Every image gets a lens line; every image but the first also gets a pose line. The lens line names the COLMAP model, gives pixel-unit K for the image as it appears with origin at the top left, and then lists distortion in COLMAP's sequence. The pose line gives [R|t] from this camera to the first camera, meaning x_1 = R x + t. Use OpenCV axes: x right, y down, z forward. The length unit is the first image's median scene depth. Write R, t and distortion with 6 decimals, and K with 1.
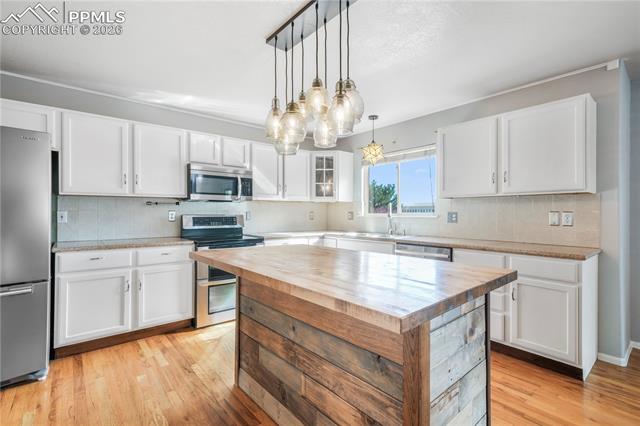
lens RADIAL K [[288.9, 0, 315.1], [0, 288.9, 214.2], [0, 0, 1]] dist [0.006511, 0.000670]
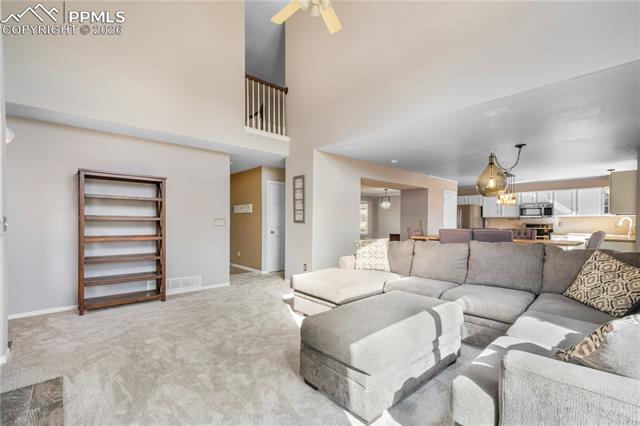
lens RADIAL K [[279.1, 0, 320.0], [0, 279.1, 217.7], [0, 0, 1]] dist [0.009677, 0.000154]
pose [[0.028139, -0.008851, -0.999565, 1.872642], [0.000026, 0.999961, -0.008854, -0.023878], [0.999604, 0.000223, 0.028138, -0.842209]]
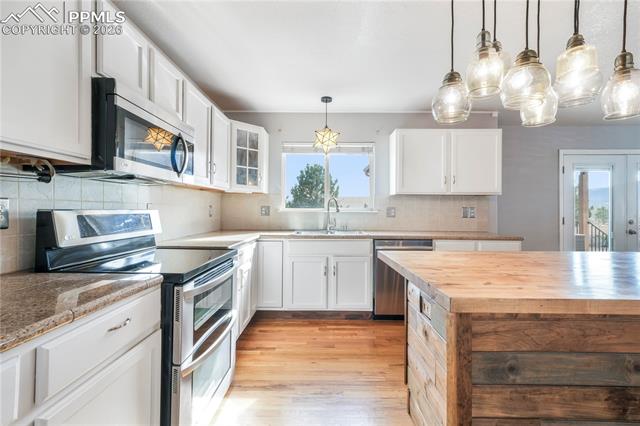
lens RADIAL K [[279.1, 0, 320.5], [0, 279.1, 208.2], [0, 0, 1]] dist [0.009677, 0.000154]
pose [[0.654436, 0.004169, 0.756106, -0.471102], [-0.002637, 0.999991, -0.003231, -0.000172], [-0.756113, 0.000120, 0.654441, 0.471612]]
